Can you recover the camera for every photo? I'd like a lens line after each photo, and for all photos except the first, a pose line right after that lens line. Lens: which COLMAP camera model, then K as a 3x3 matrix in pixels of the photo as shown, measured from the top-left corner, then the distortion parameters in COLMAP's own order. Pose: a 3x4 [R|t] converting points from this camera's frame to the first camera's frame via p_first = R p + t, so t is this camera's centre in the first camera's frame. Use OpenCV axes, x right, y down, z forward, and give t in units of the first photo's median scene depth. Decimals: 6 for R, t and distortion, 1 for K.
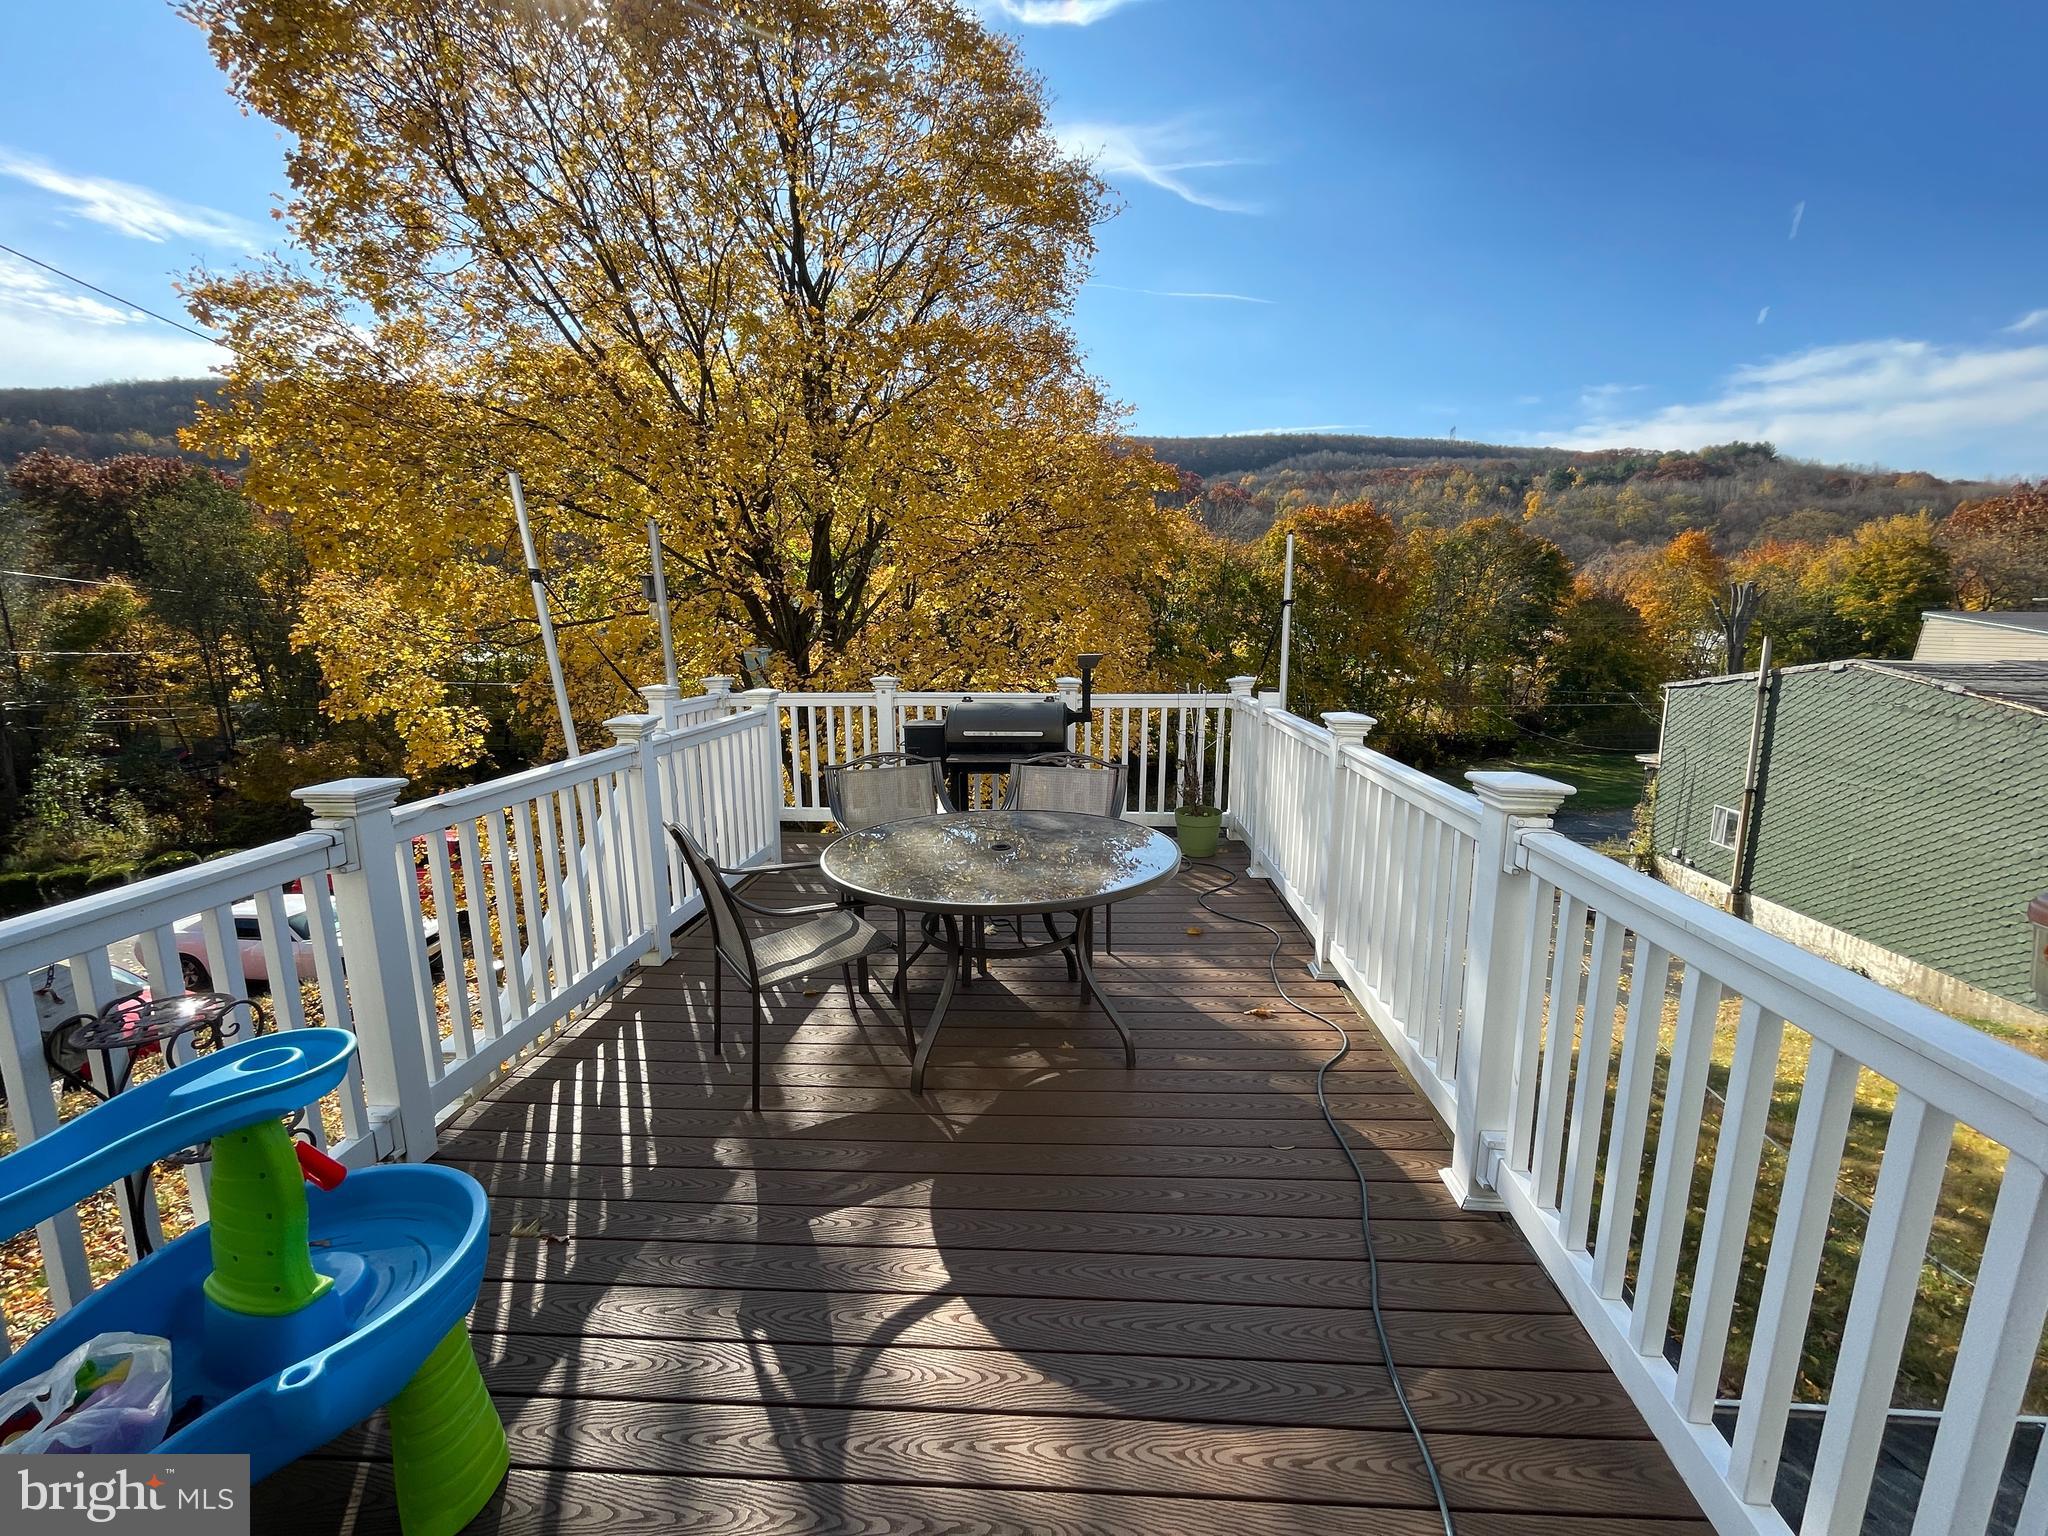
lens RADIAL K [[833.0, 0, 1019.7], [0, 833.0, 764.3], [0, 0, 1]] dist [-0.003734, -0.000328]
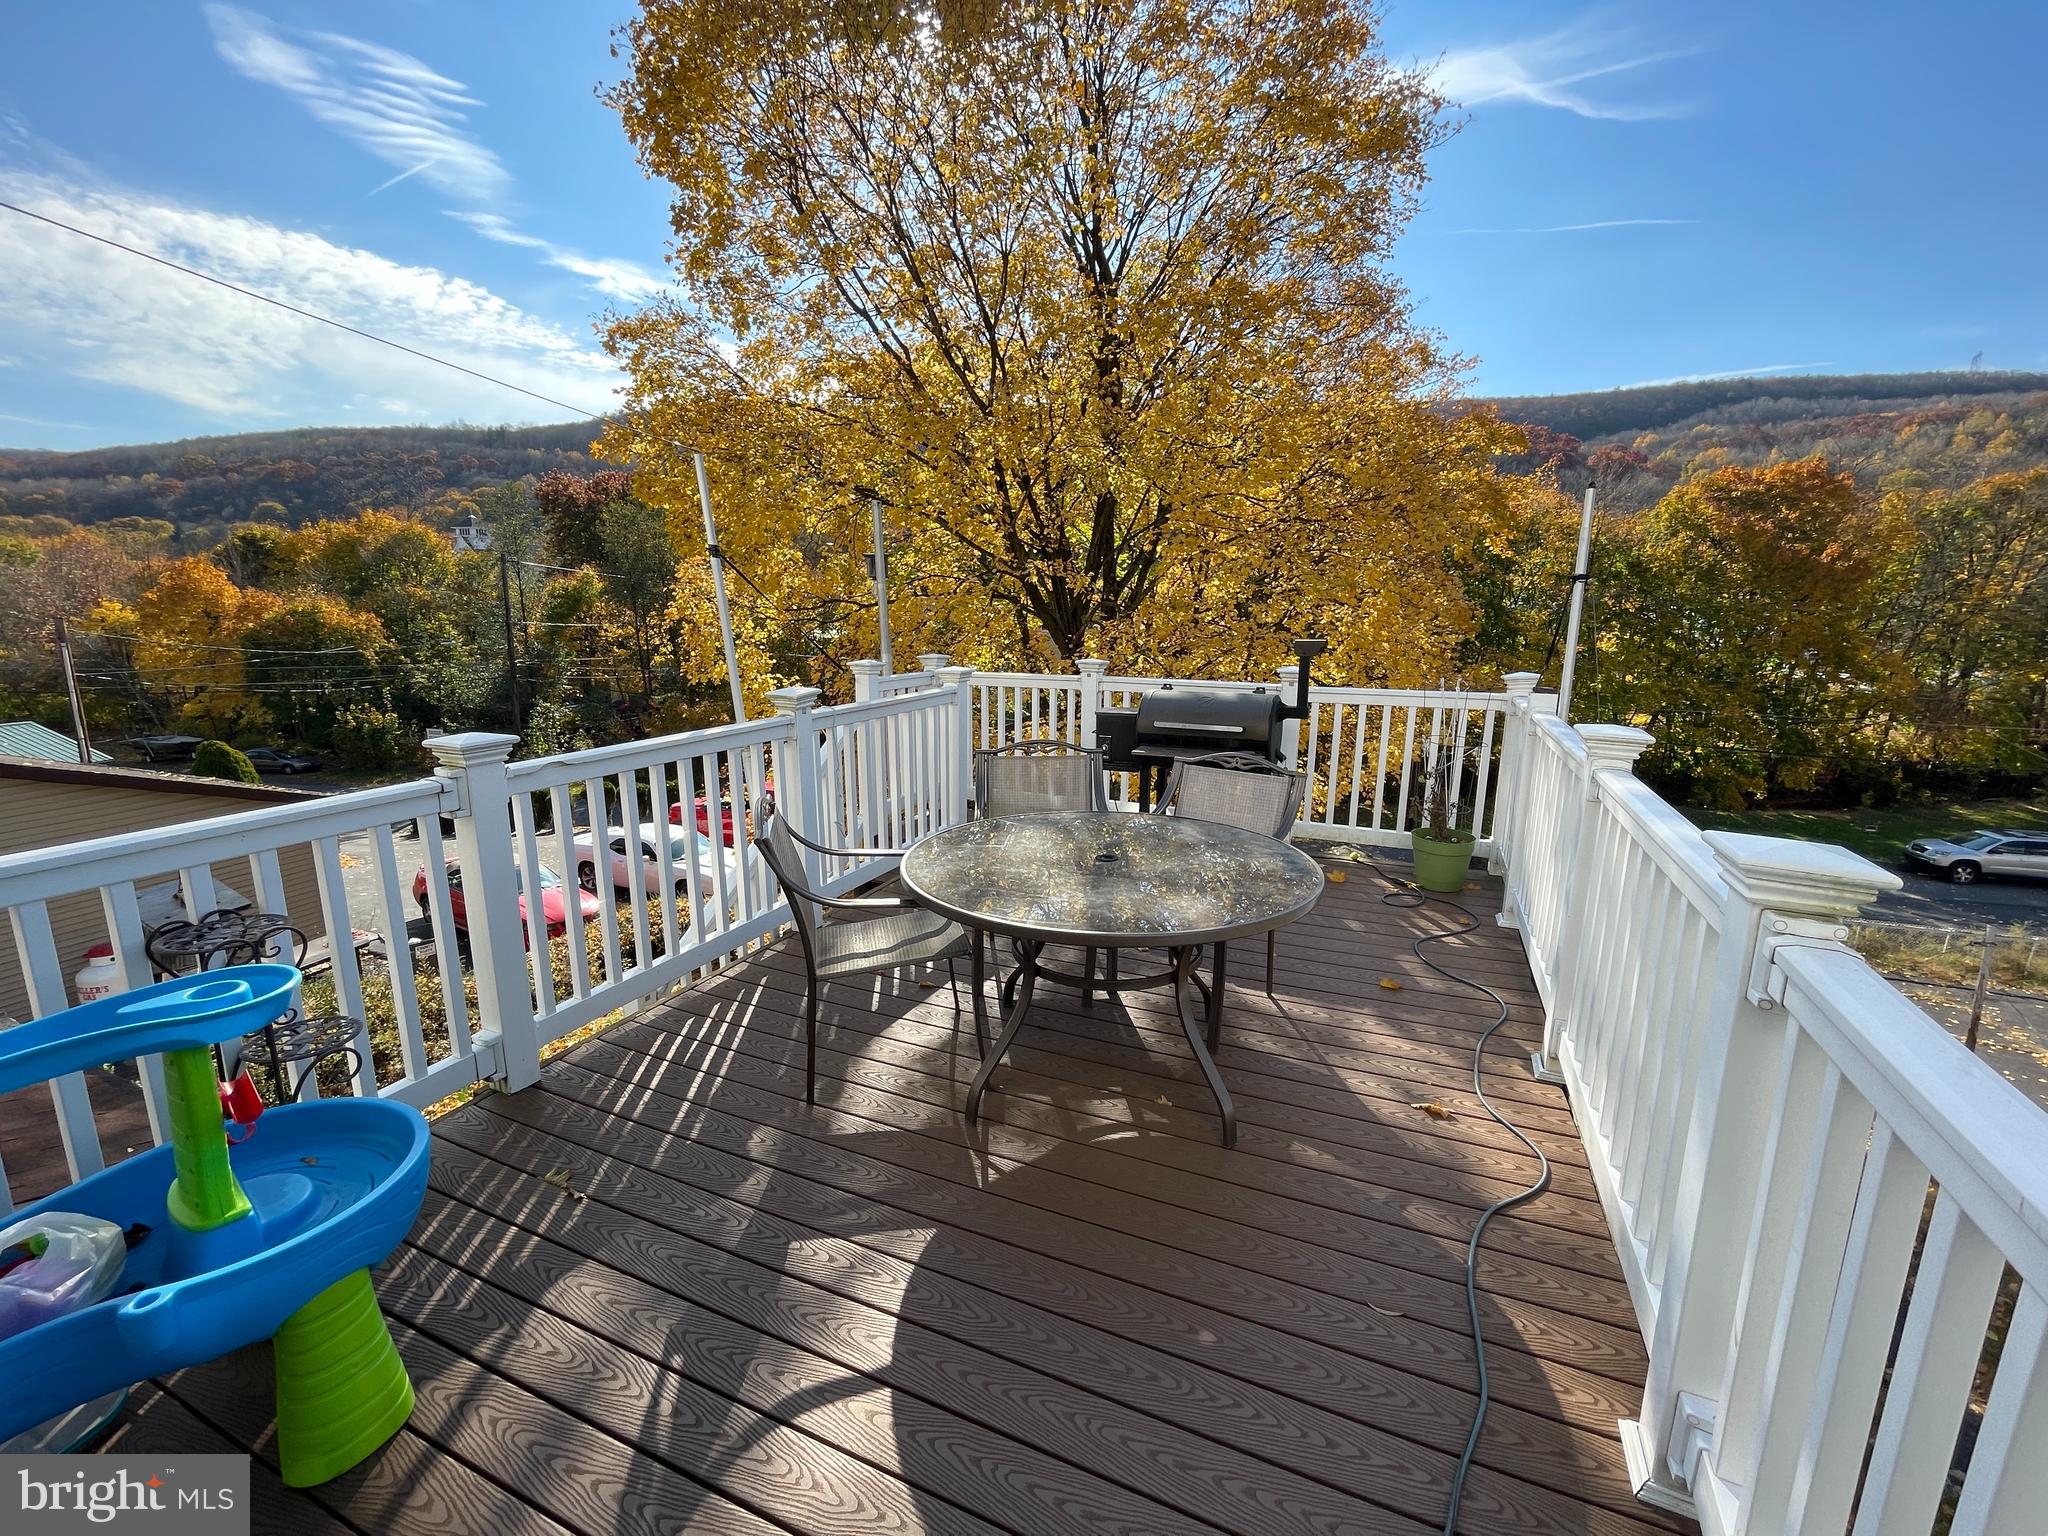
lens RADIAL K [[833.0, 0, 1019.7], [0, 833.0, 764.3], [0, 0, 1]] dist [-0.003734, -0.000328]
pose [[0.935237, 0.074156, -0.346168, 0.044833], [-0.067994, 0.997237, 0.029930, -0.004096], [0.347431, -0.004455, 0.937695, 0.038649]]
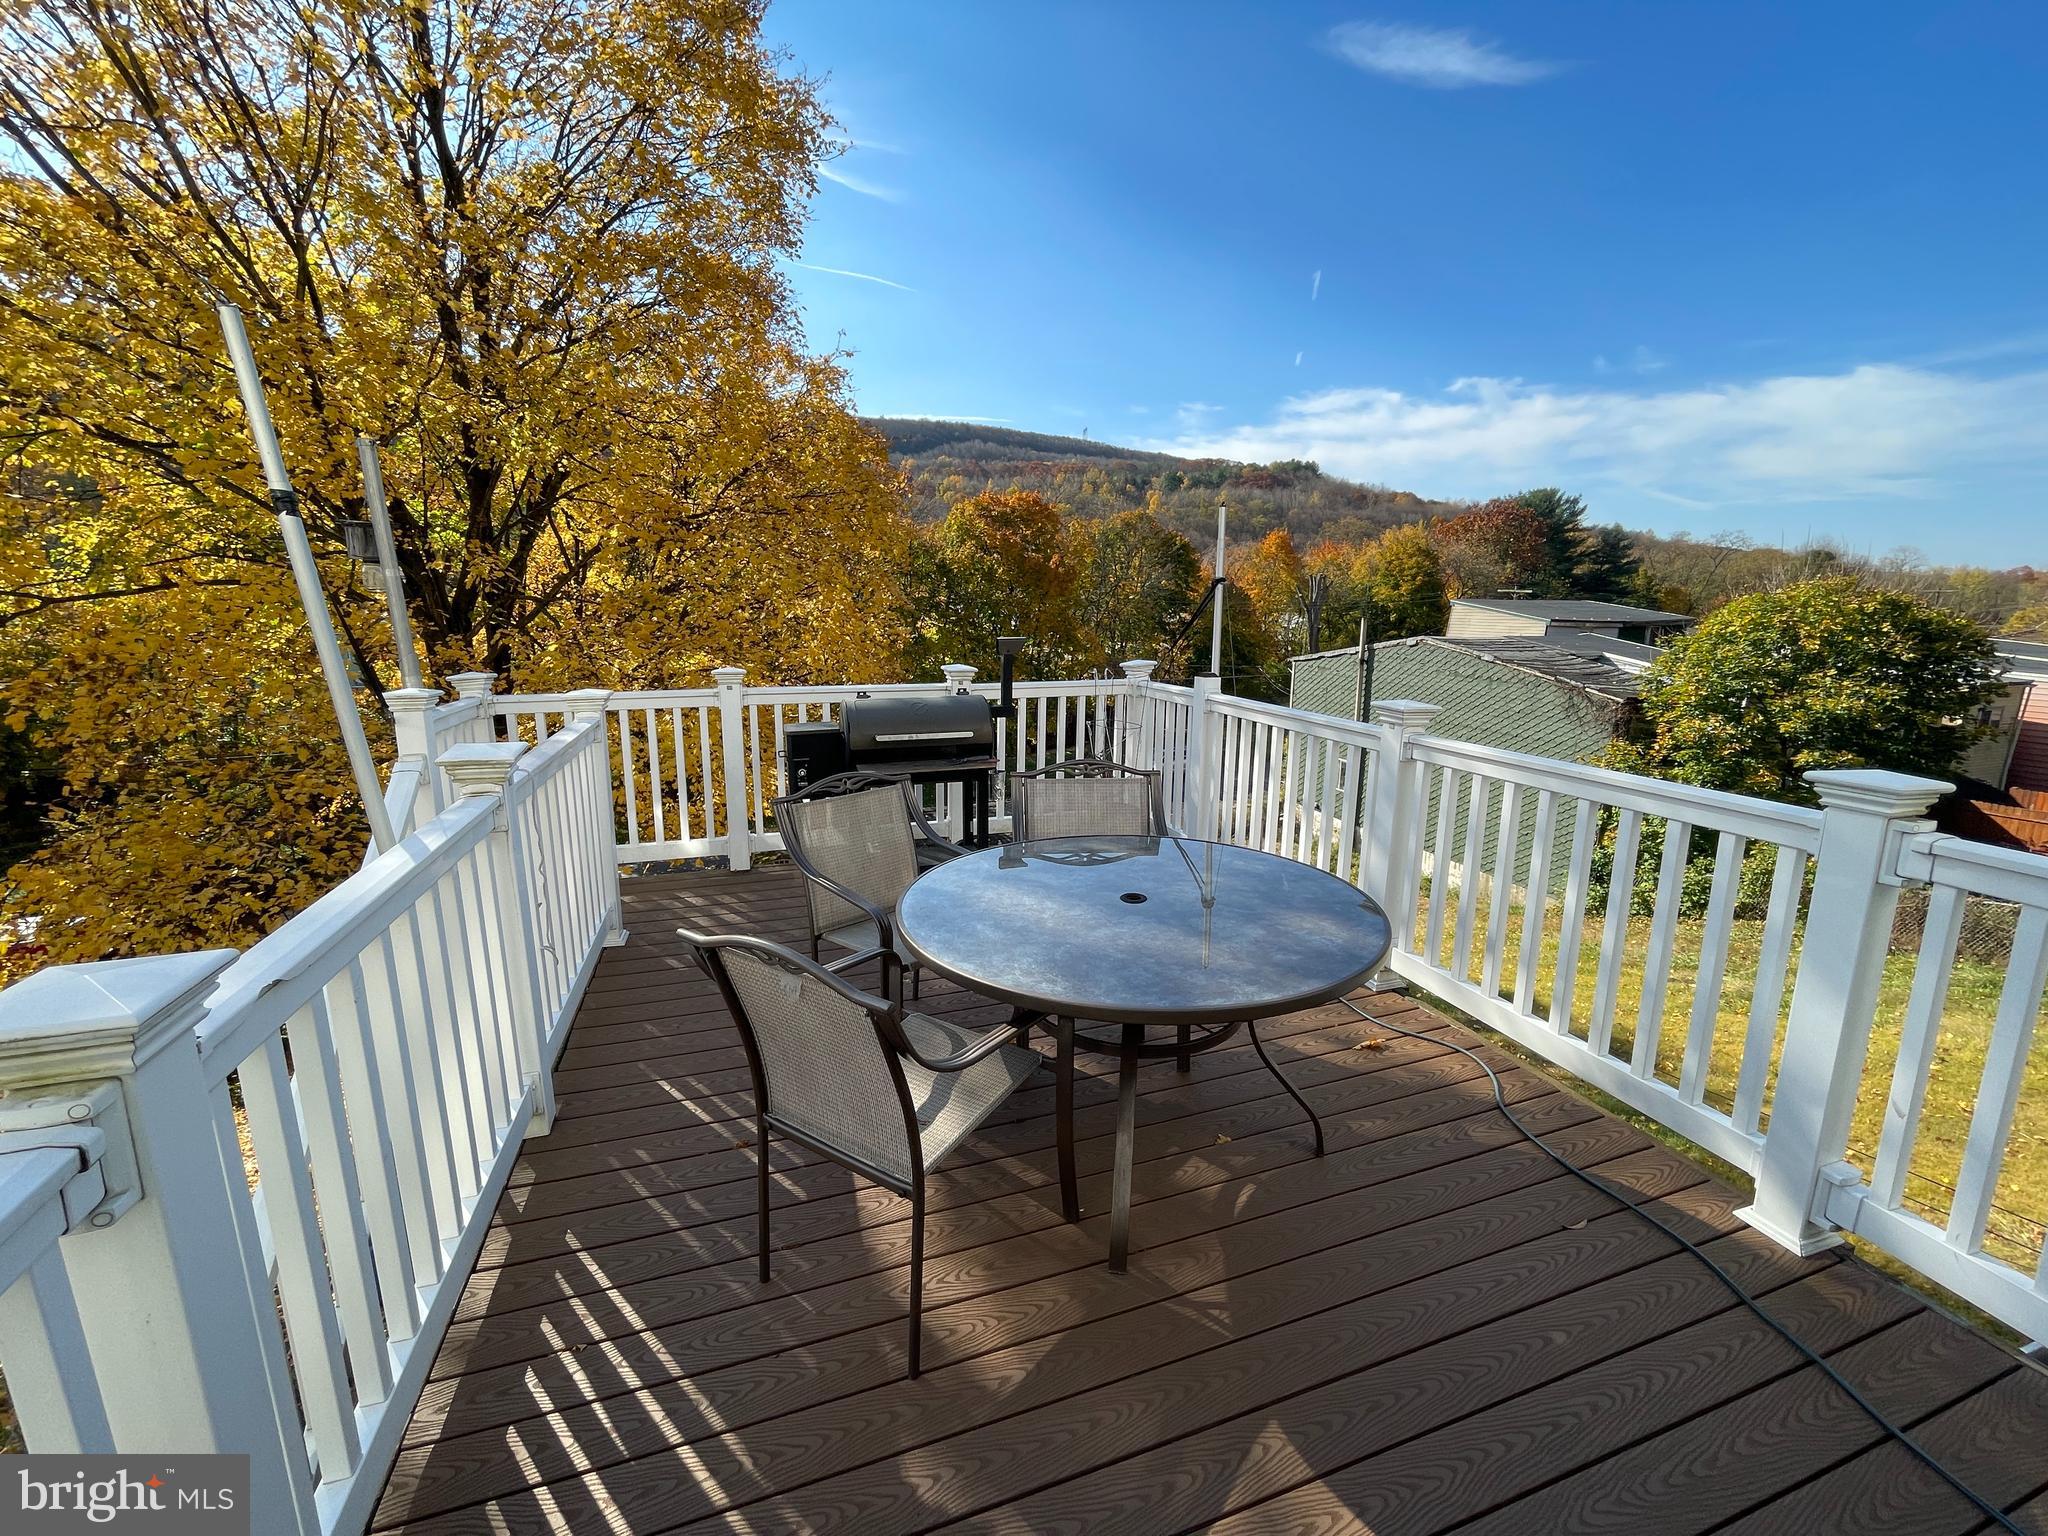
lens RADIAL K [[833.8, 0, 1016.3], [0, 833.8, 763.5], [0, 0, 1]] dist [-0.002994, -0.000462]
pose [[0.927683, -0.062551, 0.368093, -0.093610], [0.054791, 0.998001, 0.031506, -0.012202], [-0.369327, -0.009059, 0.929255, 0.083018]]
